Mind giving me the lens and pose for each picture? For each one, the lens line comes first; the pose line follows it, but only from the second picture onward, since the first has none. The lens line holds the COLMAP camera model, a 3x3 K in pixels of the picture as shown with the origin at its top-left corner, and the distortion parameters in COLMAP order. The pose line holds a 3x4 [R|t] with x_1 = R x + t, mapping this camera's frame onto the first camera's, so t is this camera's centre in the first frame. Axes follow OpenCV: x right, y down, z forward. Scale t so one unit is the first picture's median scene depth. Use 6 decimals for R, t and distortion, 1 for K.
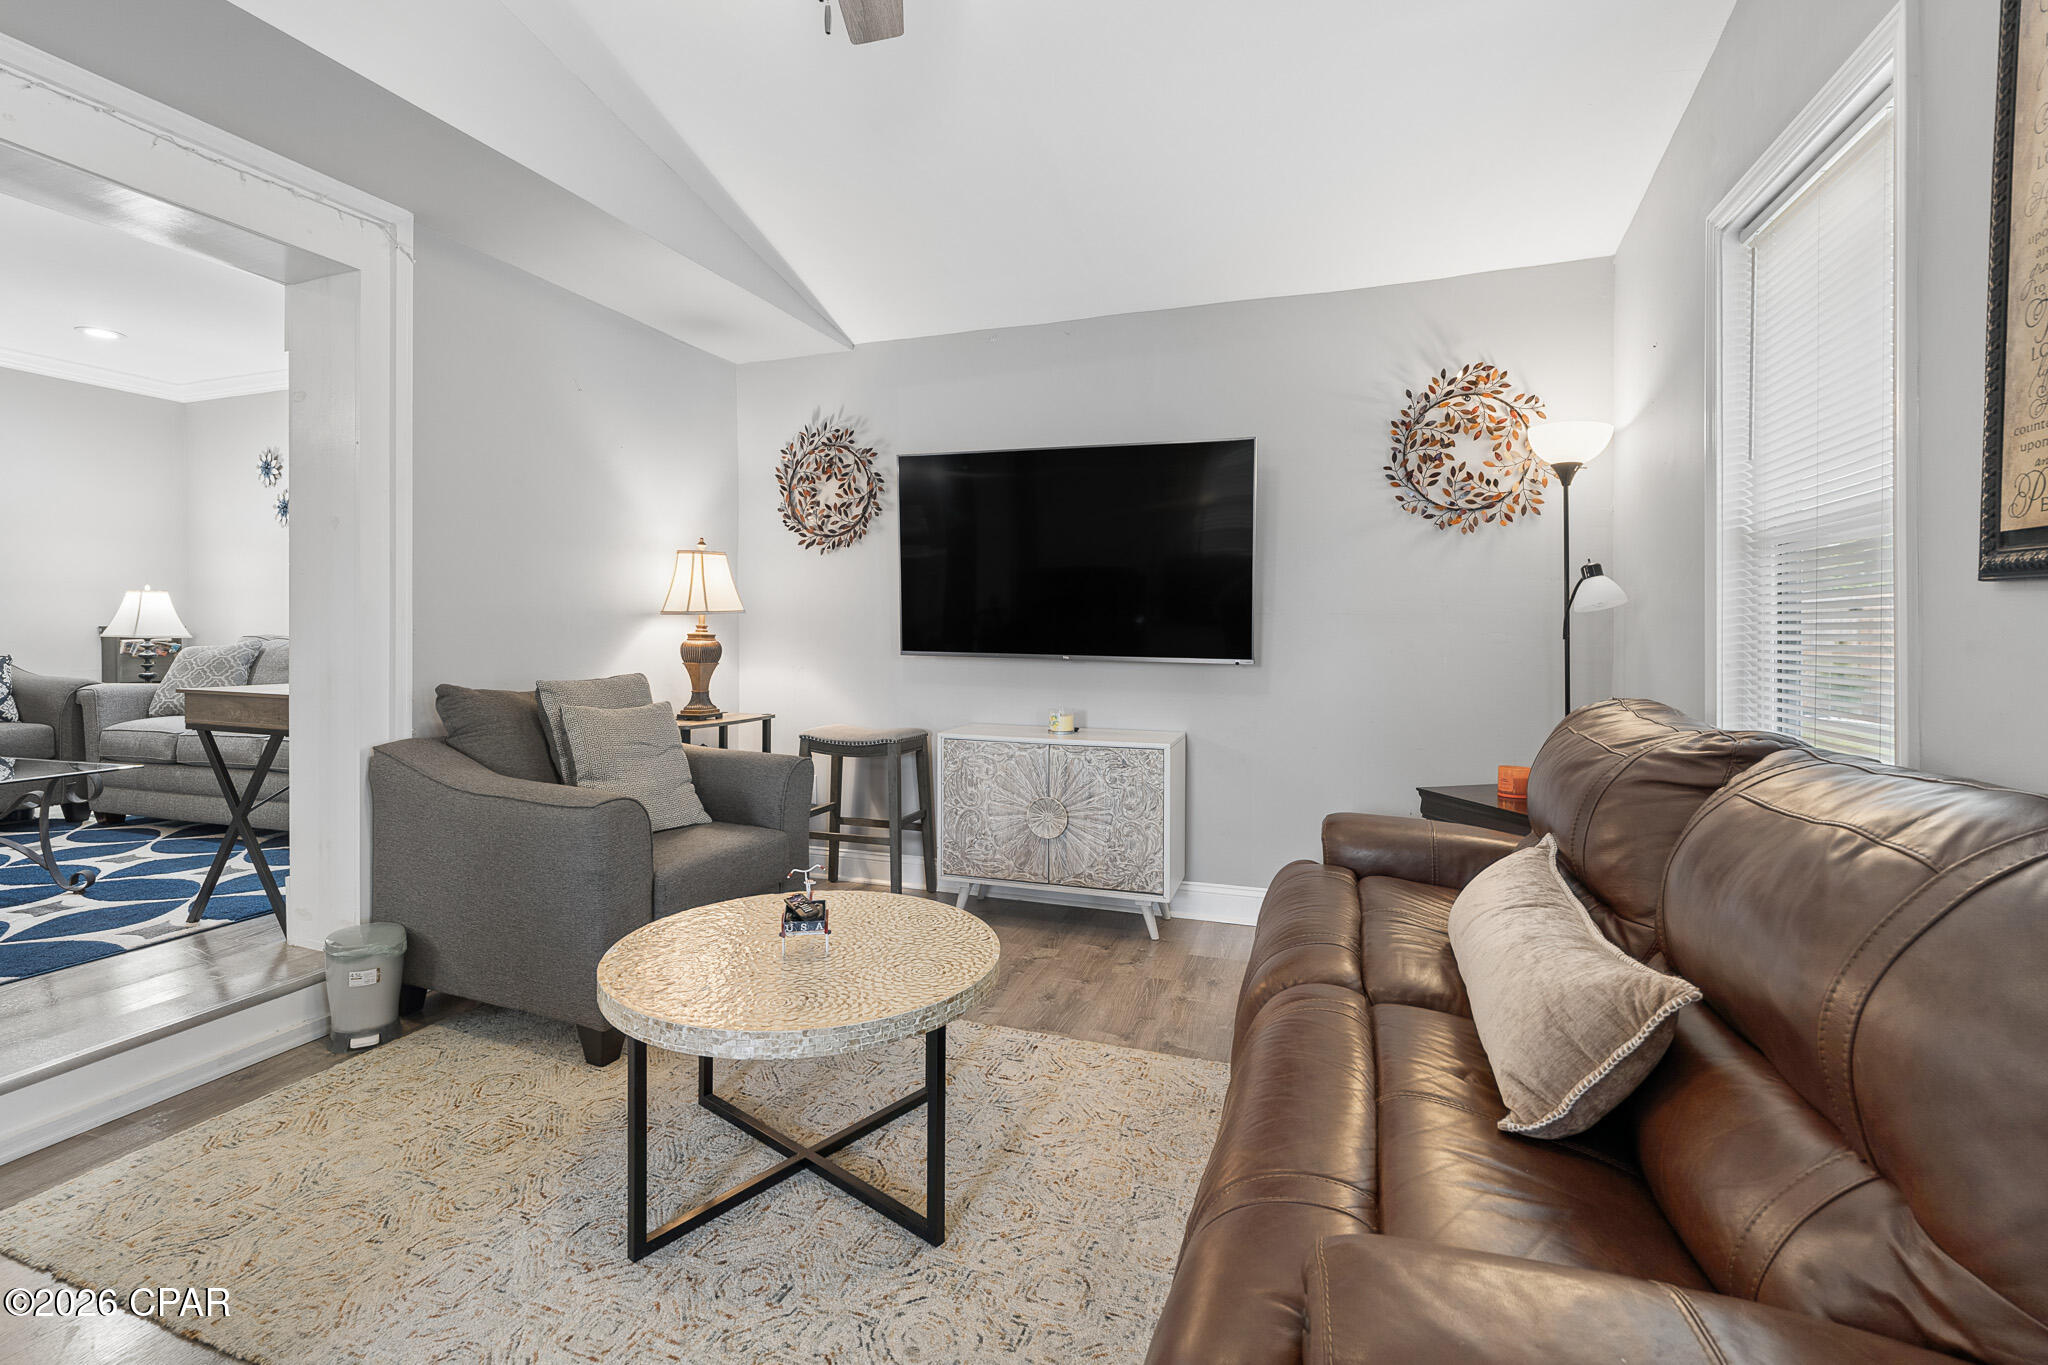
lens RADIAL K [[943.6, 0, 1017.3], [0, 943.6, 639.2], [0, 0, 1]] dist [-0.004066, 0.000251]
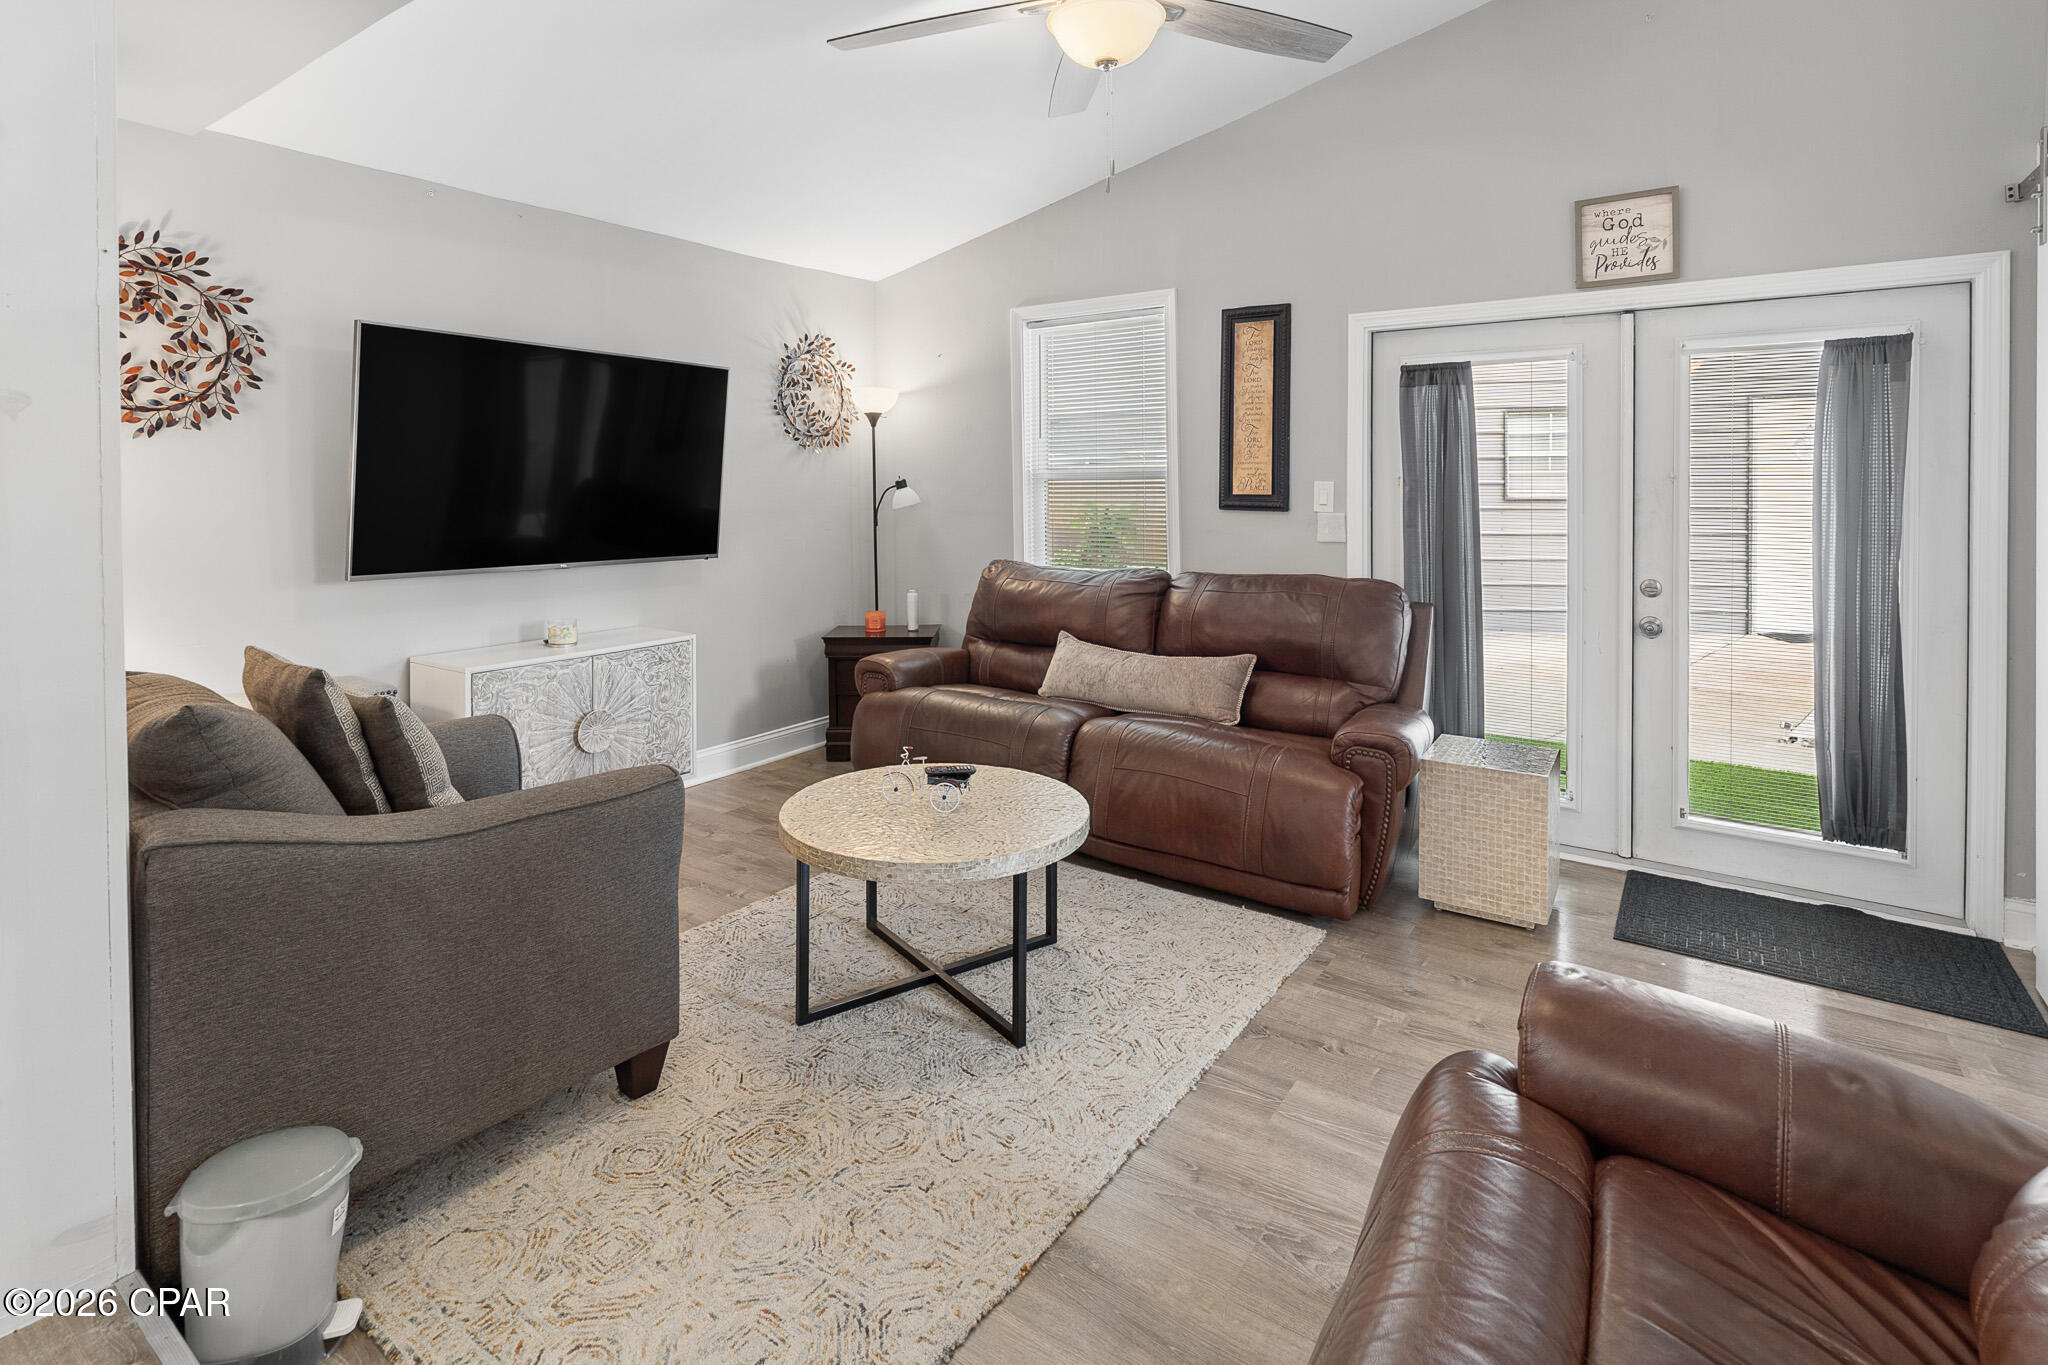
lens RADIAL K [[982.2, 0, 1023.6], [0, 982.2, 495.8], [0, 0, 1]] dist [-0.002530, -0.000242]
pose [[0.264240, -0.017011, 0.964307, -0.839094], [0.015225, 0.999793, 0.013465, -0.062088], [-0.964337, 0.011124, 0.264444, 0.306783]]
